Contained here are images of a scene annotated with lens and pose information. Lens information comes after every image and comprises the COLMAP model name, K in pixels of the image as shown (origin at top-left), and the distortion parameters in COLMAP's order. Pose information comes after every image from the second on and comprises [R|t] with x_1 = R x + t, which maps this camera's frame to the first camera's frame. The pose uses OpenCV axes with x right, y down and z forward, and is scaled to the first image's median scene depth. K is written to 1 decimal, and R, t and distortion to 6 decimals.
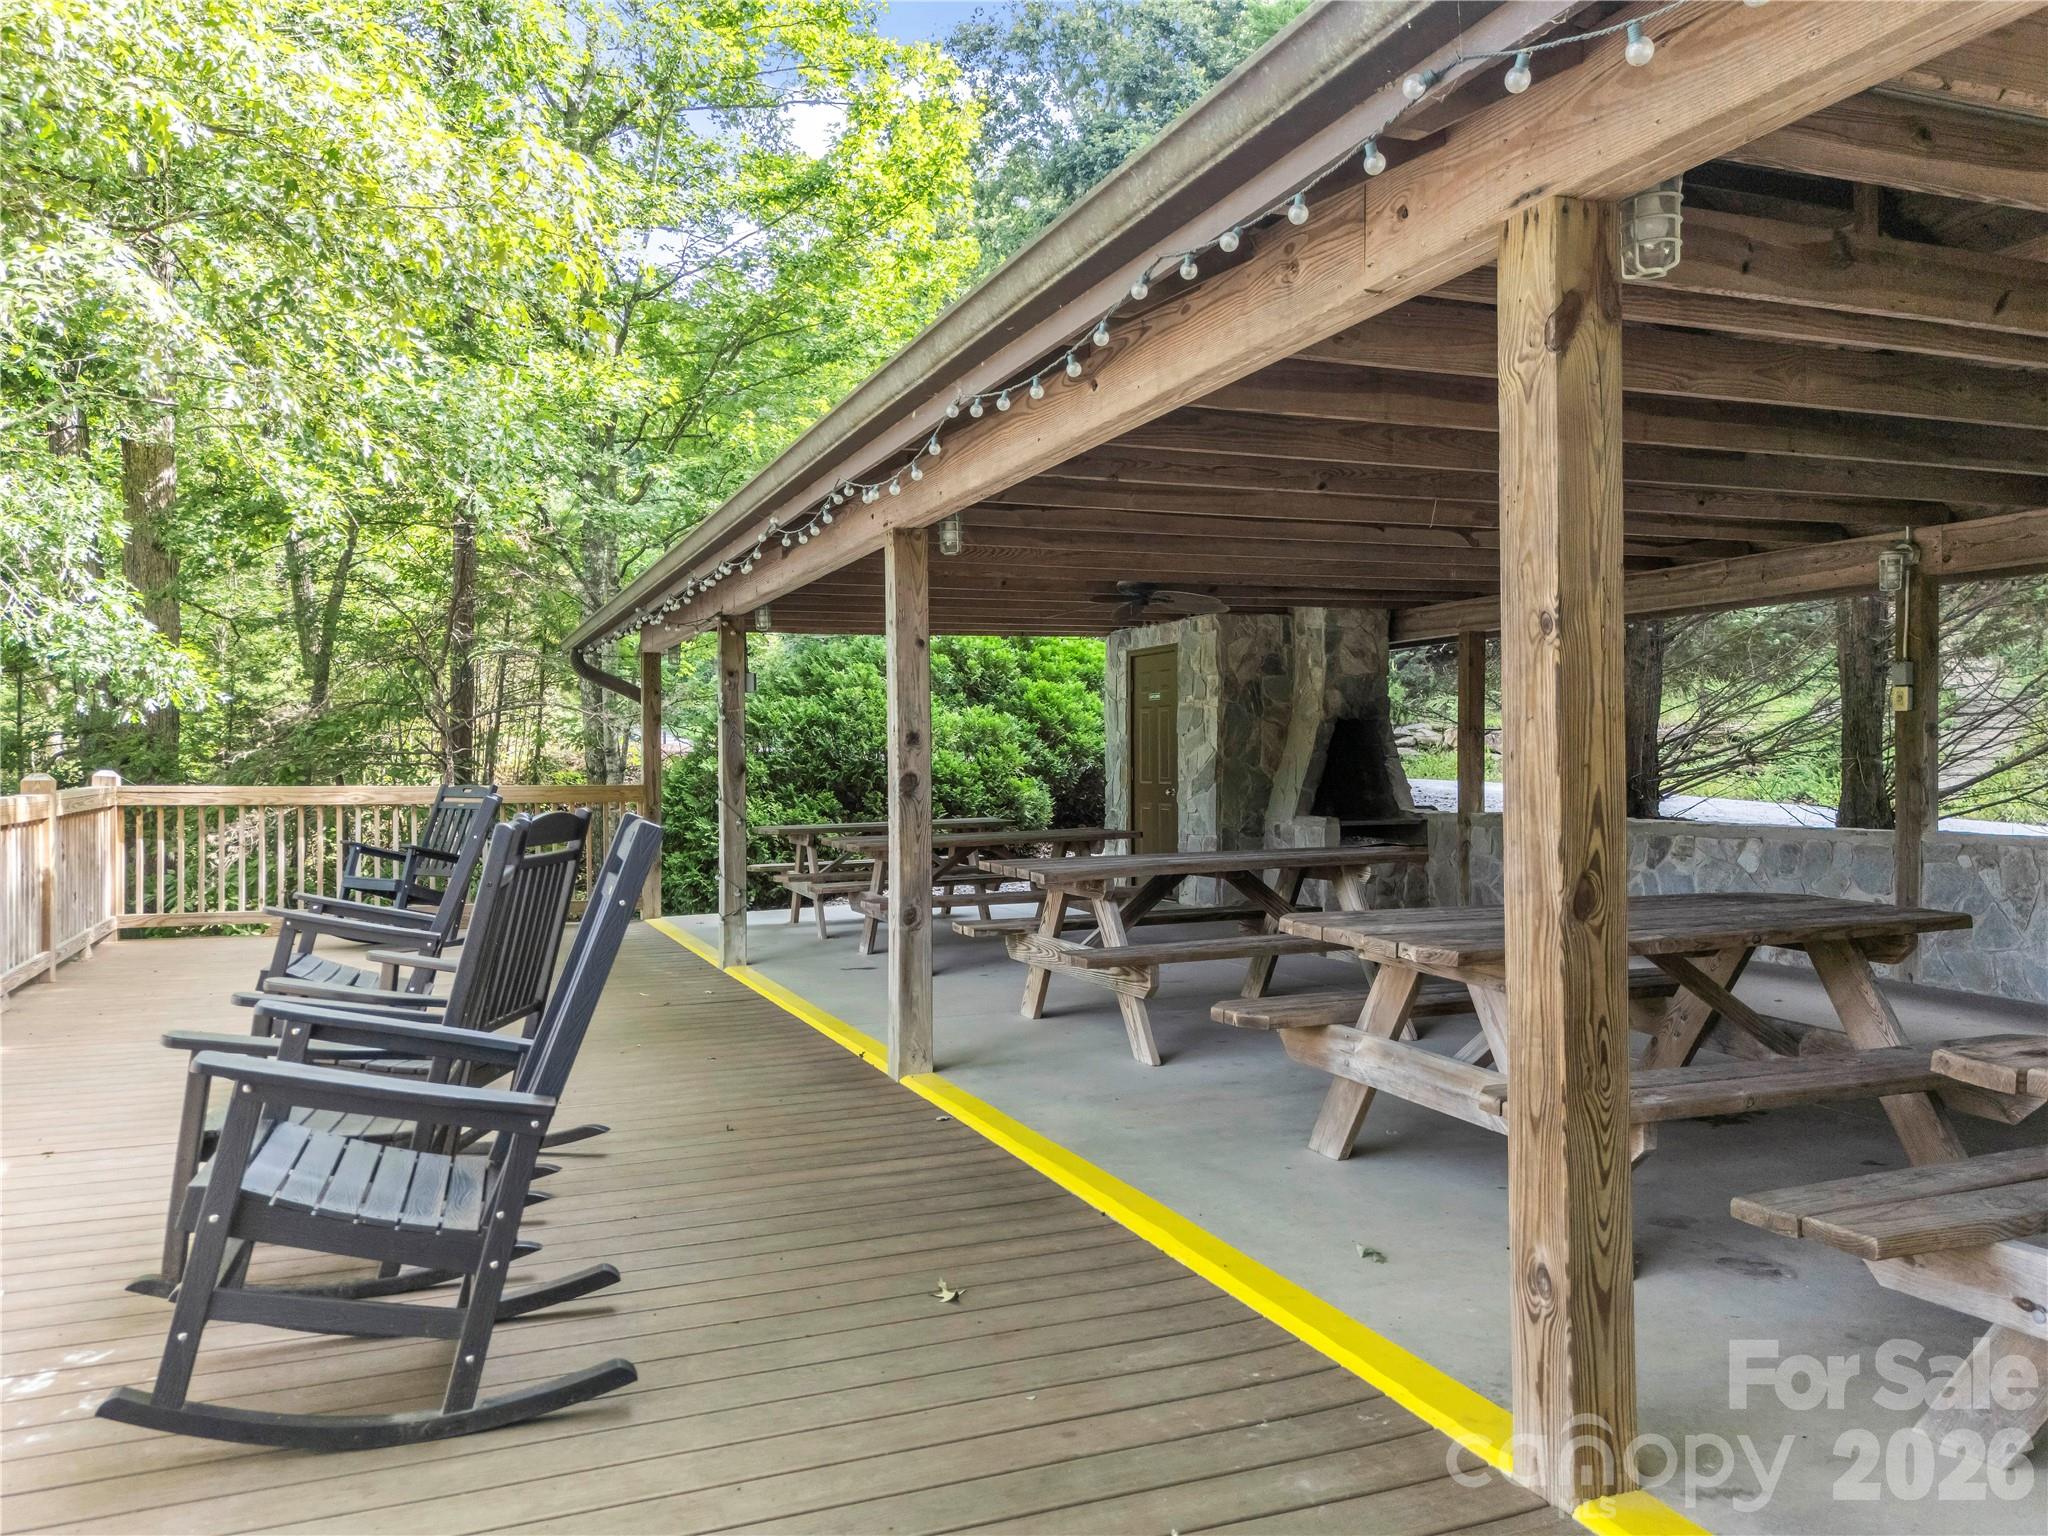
lens RADIAL K [[1502.3, 0, 1024.0], [0, 1502.3, 768.0], [0, 0, 1]] dist [0.064892, -0.096376]
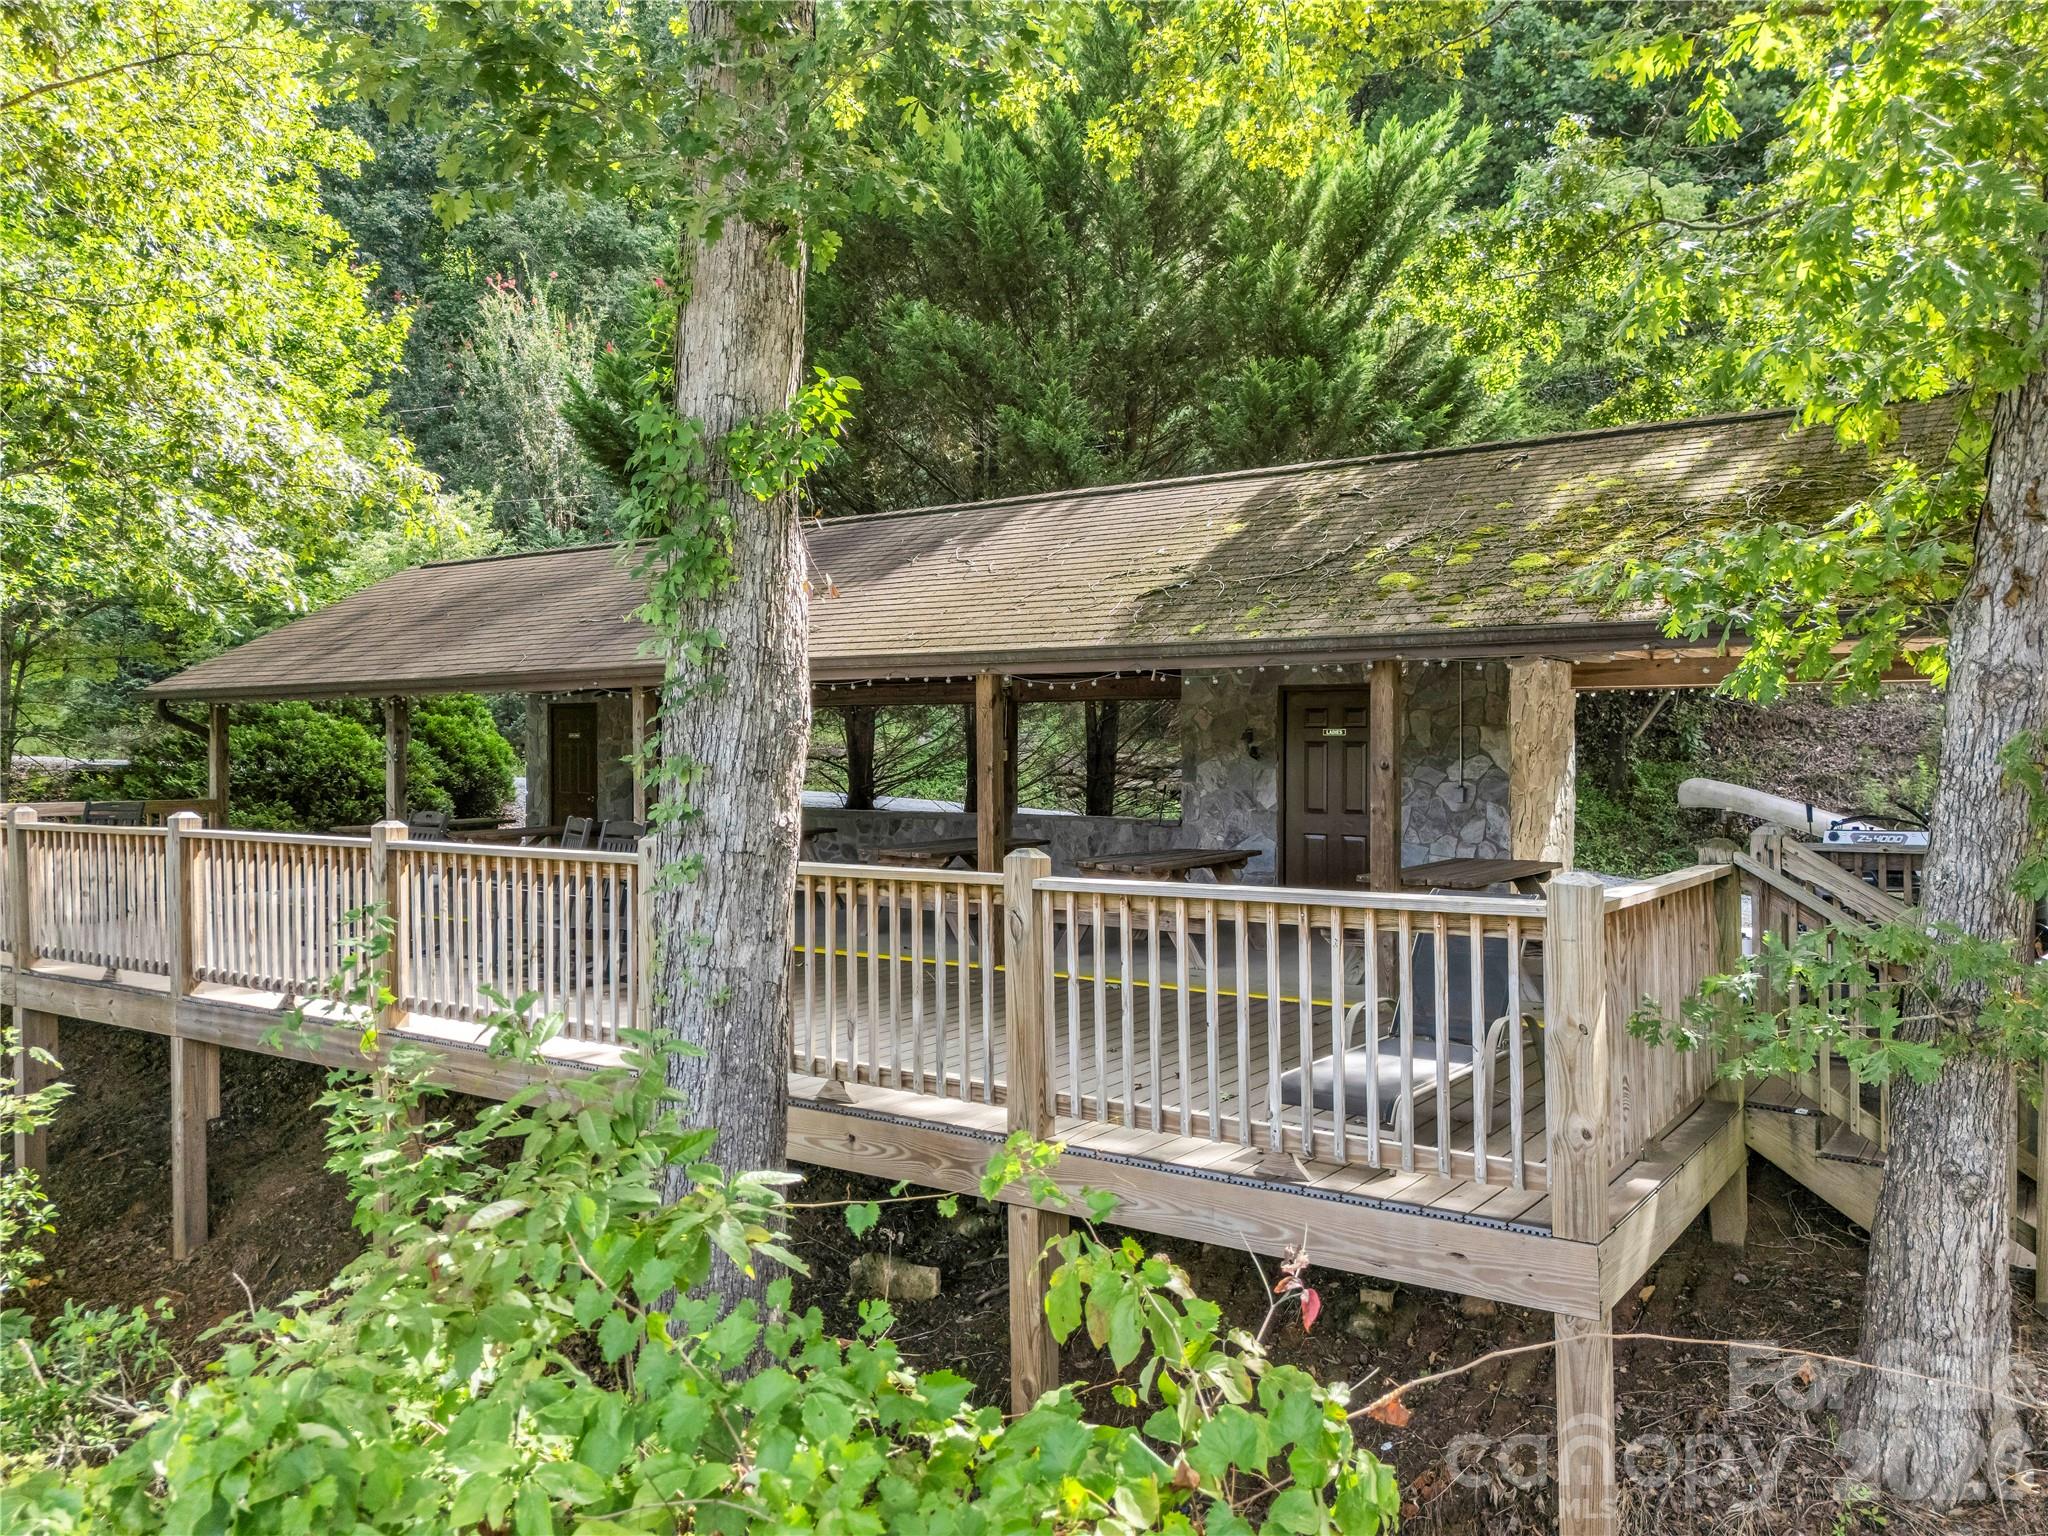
lens RADIAL K [[1502.3, 0, 1024.0], [0, 1502.3, 768.0], [0, 0, 1]] dist [0.064892, -0.096376]
pose [[0.847183, -0.003005, 0.531292, -0.266655], [0.002174, 0.999995, 0.002190, -0.013374], [-0.531296, -0.000700, 0.847186, -0.408780]]
